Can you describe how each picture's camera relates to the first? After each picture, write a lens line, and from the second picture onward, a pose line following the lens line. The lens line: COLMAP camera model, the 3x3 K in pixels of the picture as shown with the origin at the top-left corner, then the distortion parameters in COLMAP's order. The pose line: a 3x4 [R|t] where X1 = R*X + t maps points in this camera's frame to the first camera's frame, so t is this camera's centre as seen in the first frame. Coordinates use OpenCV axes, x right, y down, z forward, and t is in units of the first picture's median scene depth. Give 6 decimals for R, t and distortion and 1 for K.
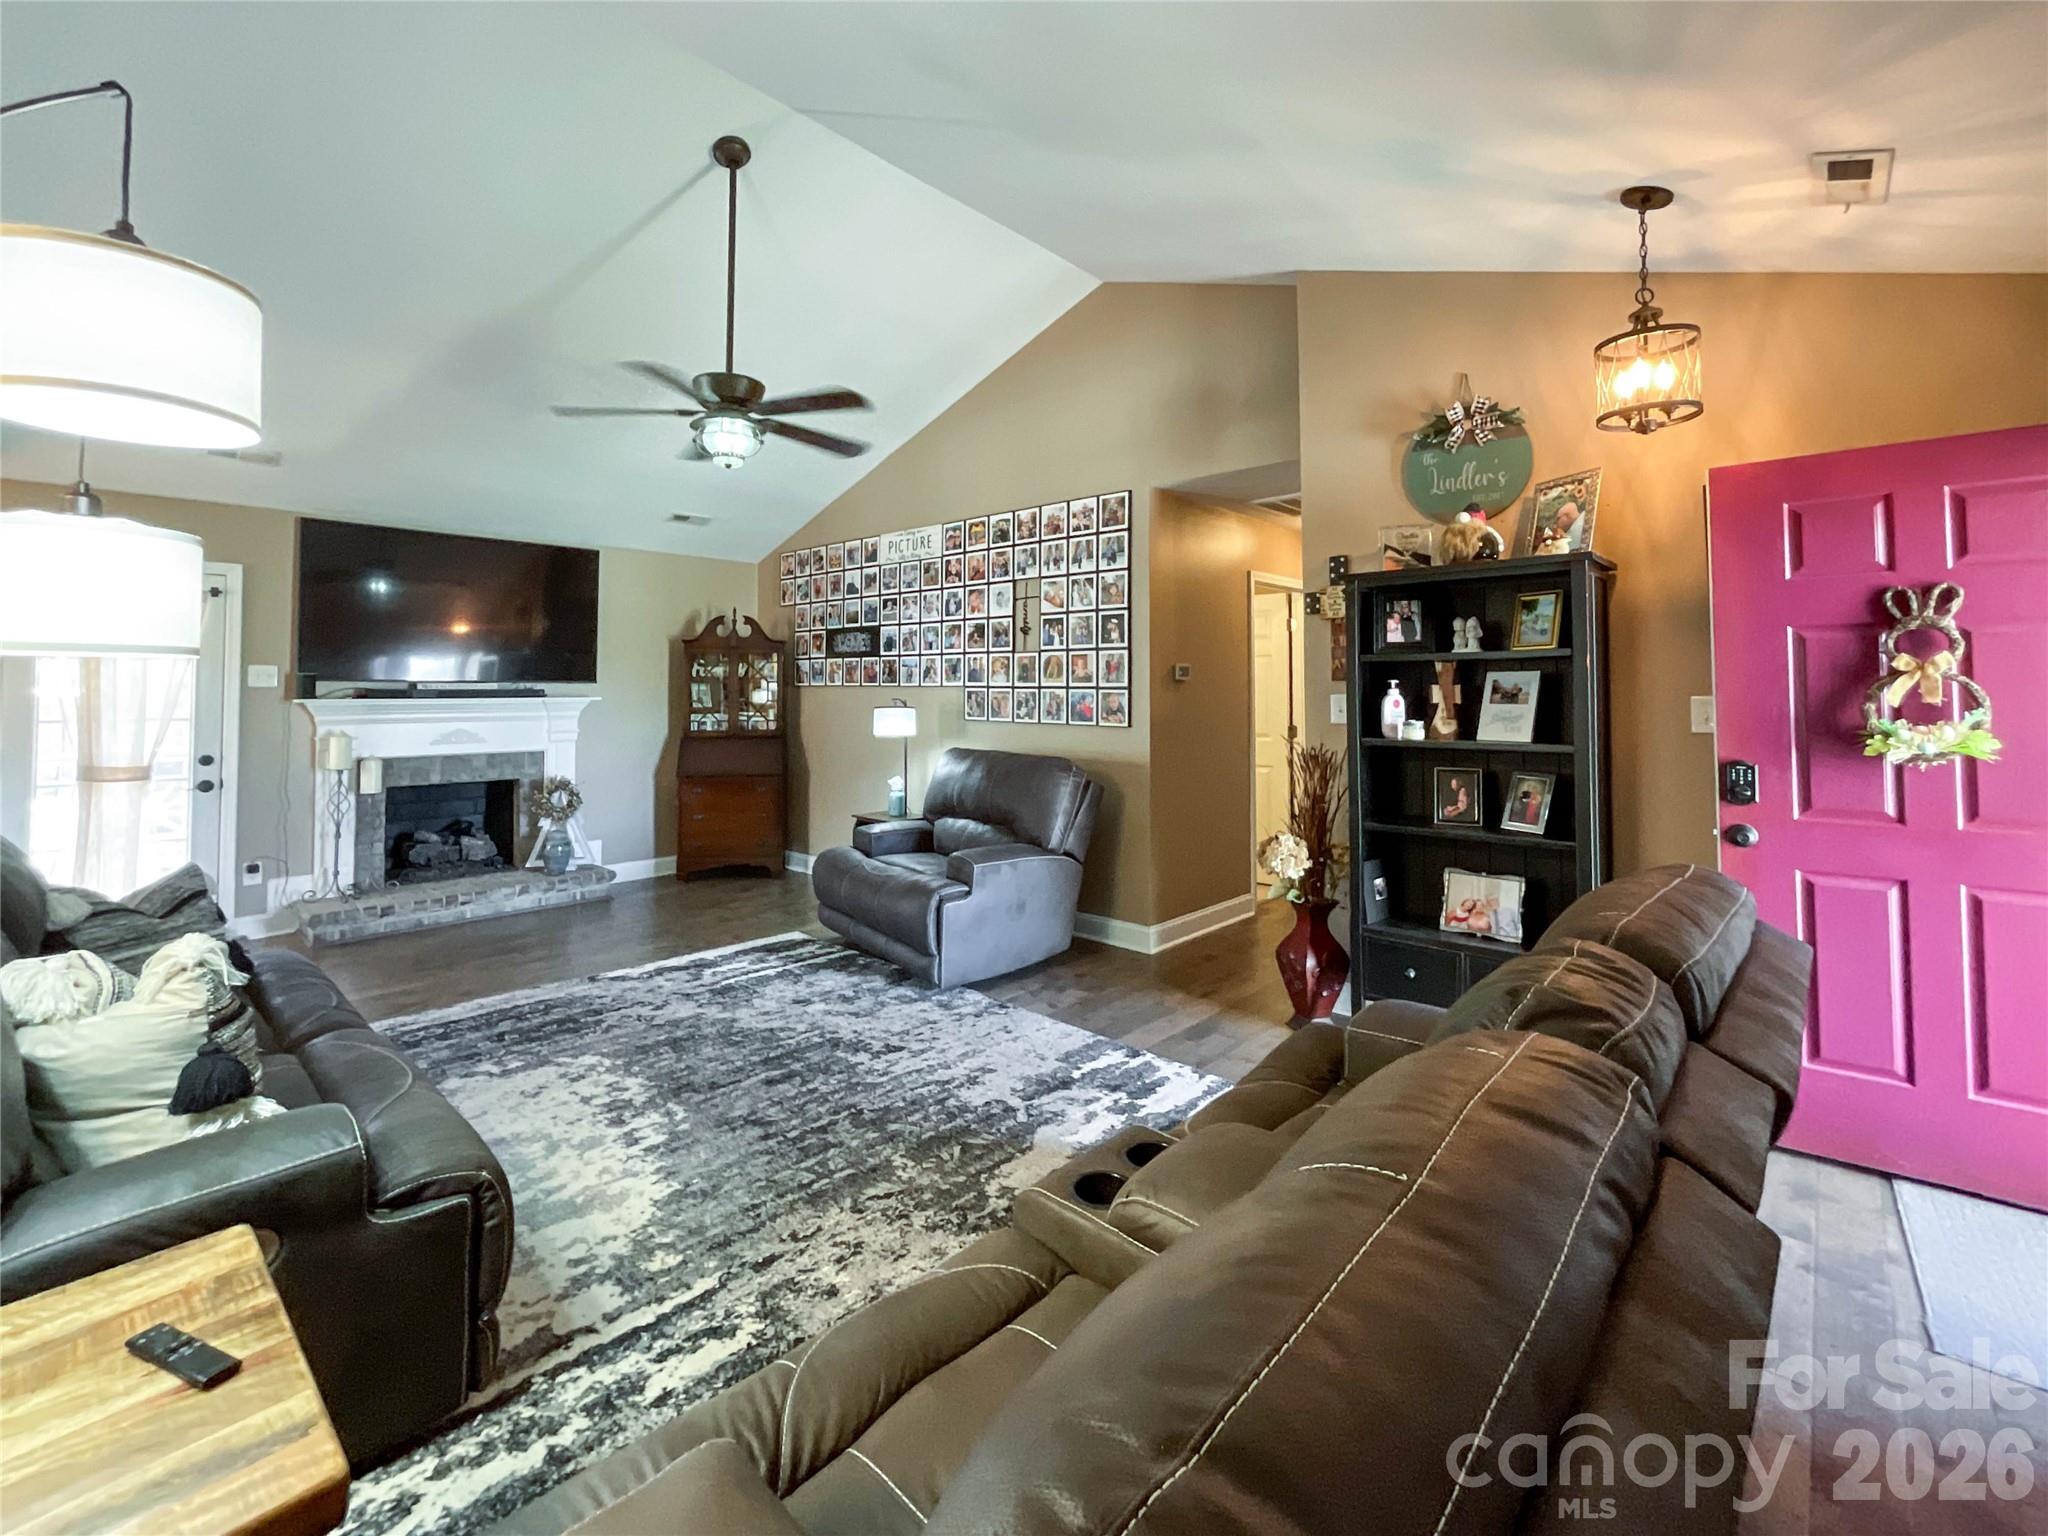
lens RADIAL K [[916.3, 0, 1011.6], [0, 916.3, 650.7], [0, 0, 1]] dist [-0.003156, 0.000039]
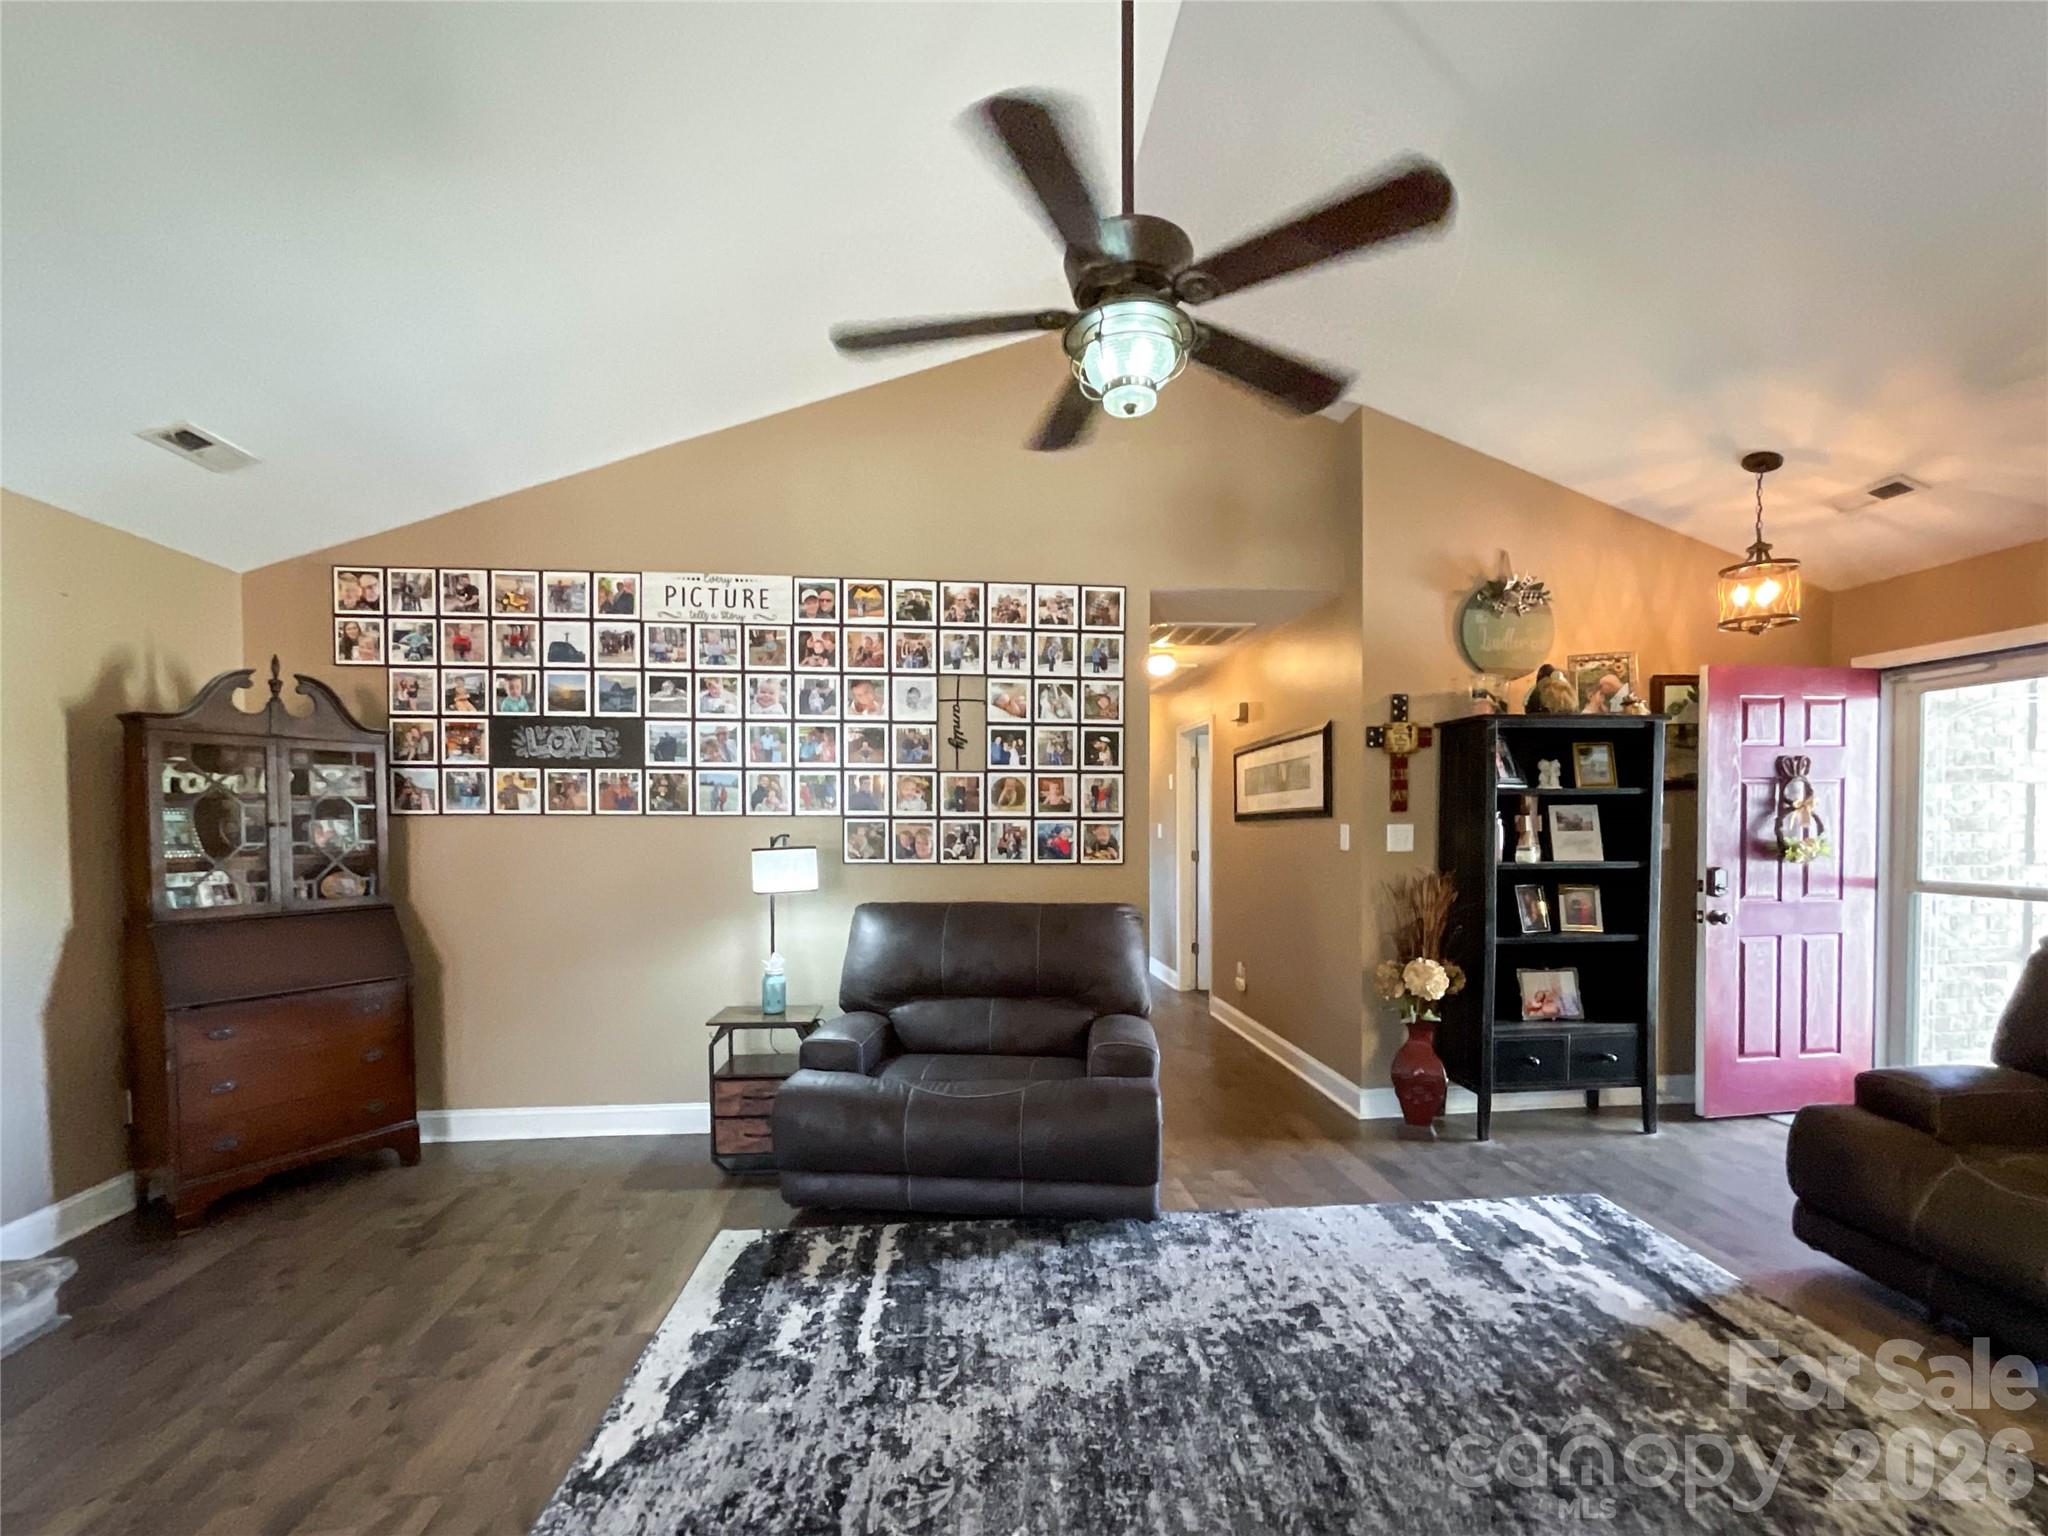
lens RADIAL K [[895.6, 0, 1035.3], [0, 895.6, 843.1], [0, 0, 1]] dist [-0.029953, 0.017056]
pose [[0.642971, -0.016669, 0.765709, -0.579213], [-0.031026, 0.998376, 0.047786, 0.026461], [-0.765262, -0.054482, 0.641409, 0.530520]]
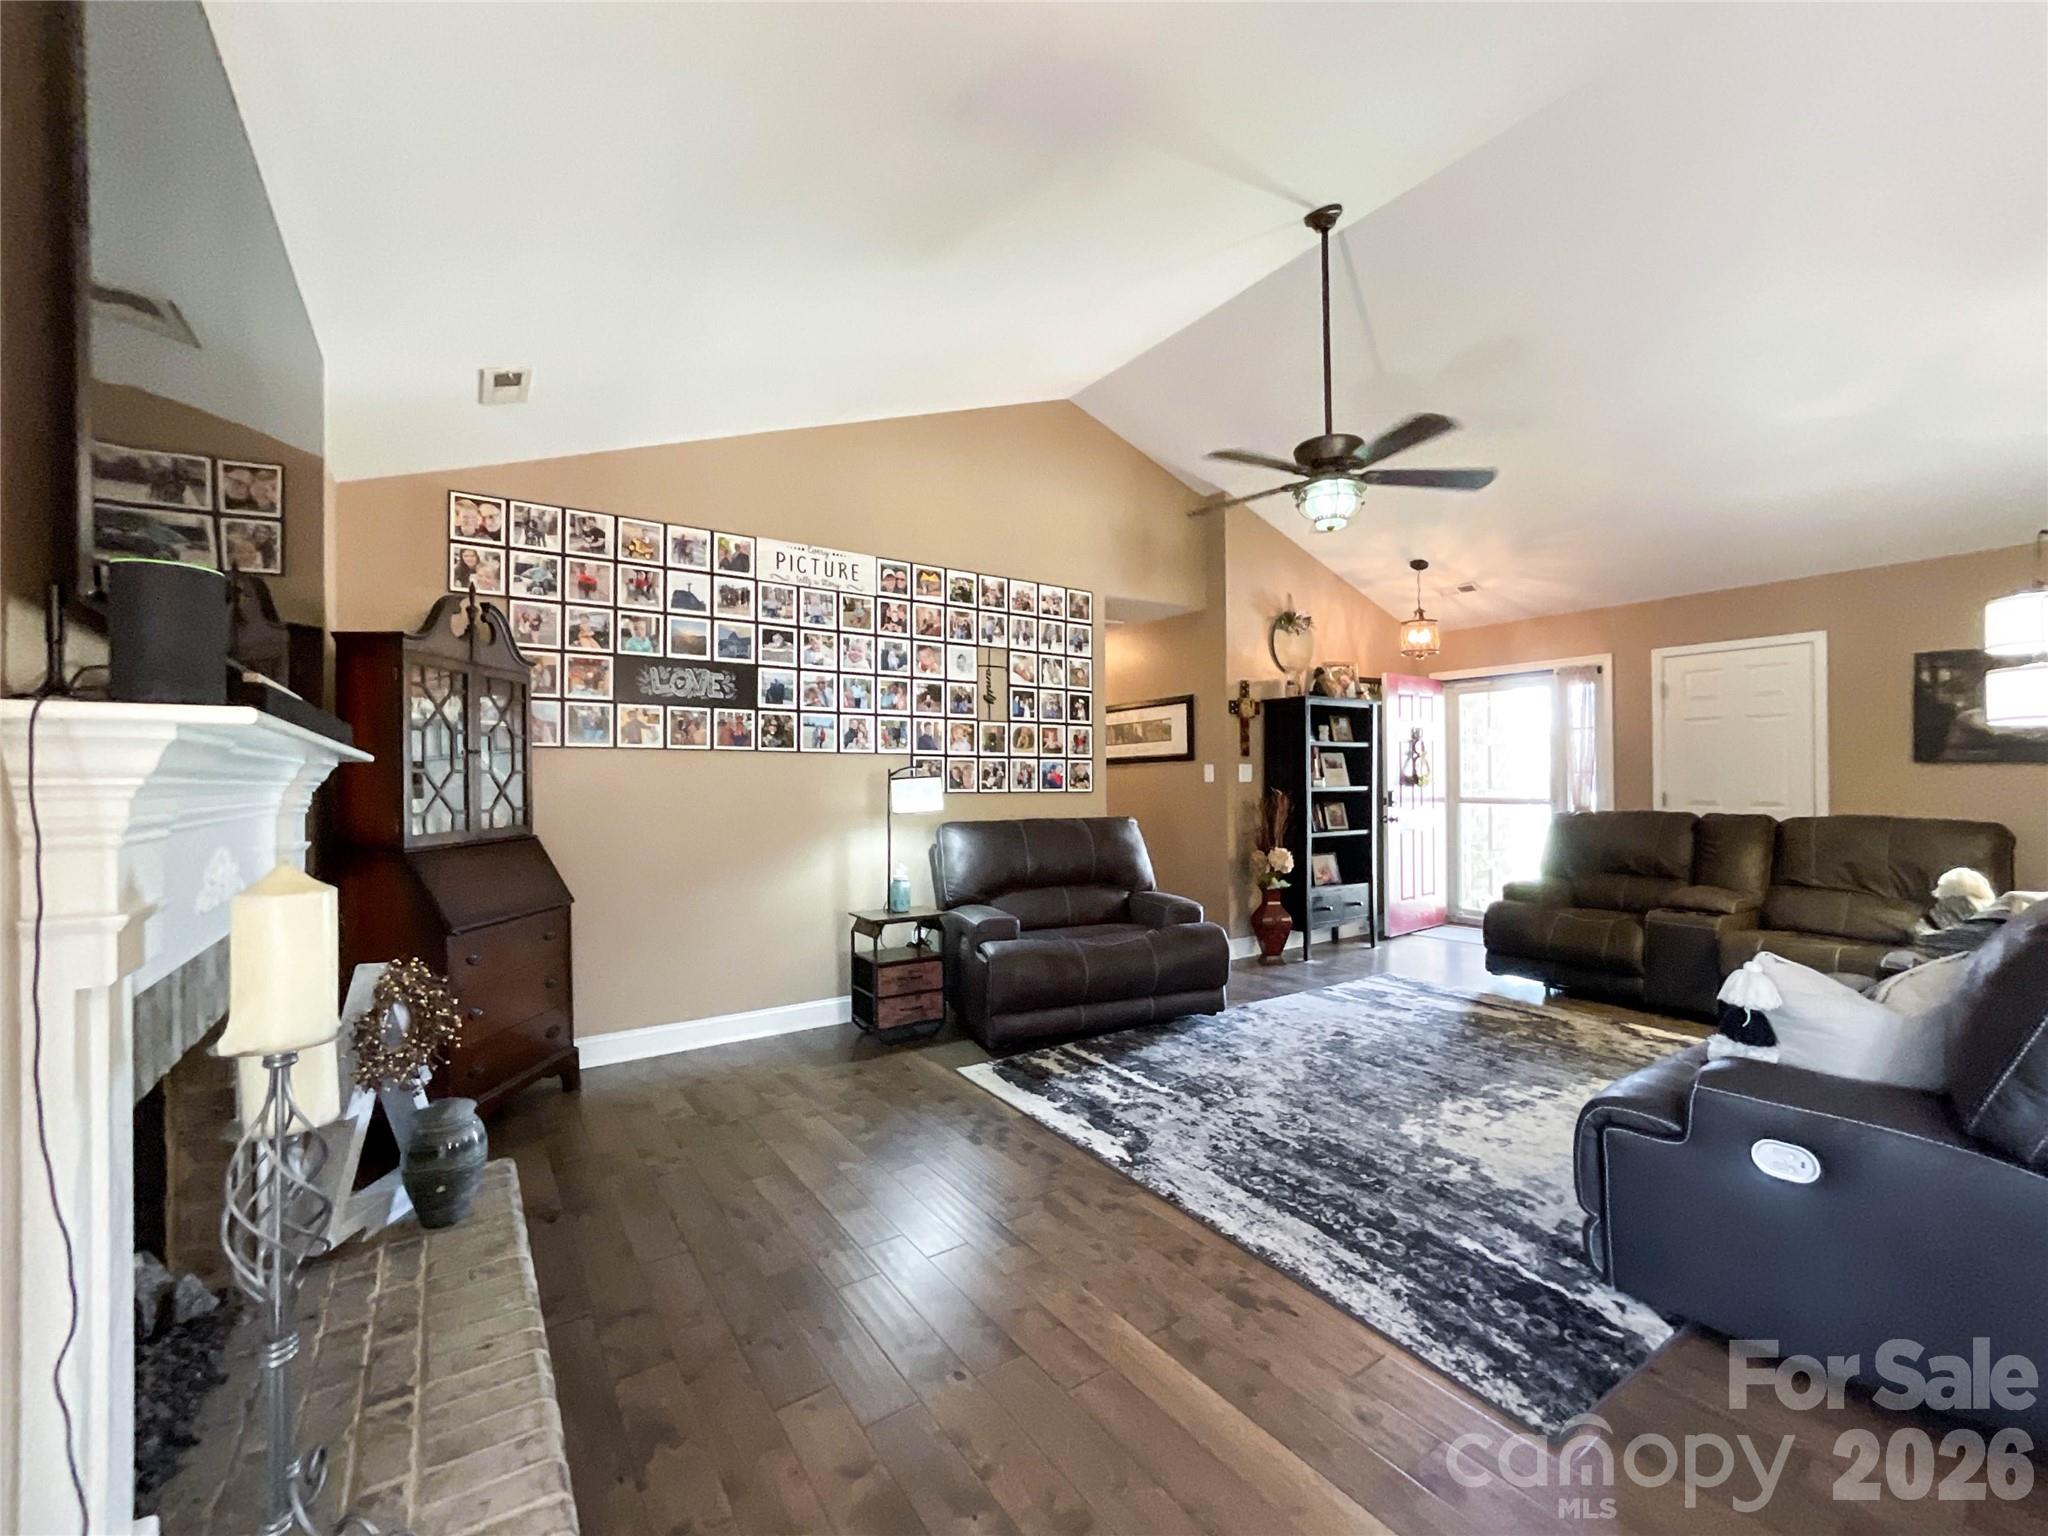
lens RADIAL K [[869.7, 0, 1057.1], [0, 869.7, 767.7], [0, 0, 1]] dist [-0.016951, -0.000464]
pose [[0.170085, 0.014373, 0.985325, -1.007353], [-0.036104, 0.999313, -0.008345, 0.064084], [-0.984768, -0.034155, 0.170487, 0.865386]]
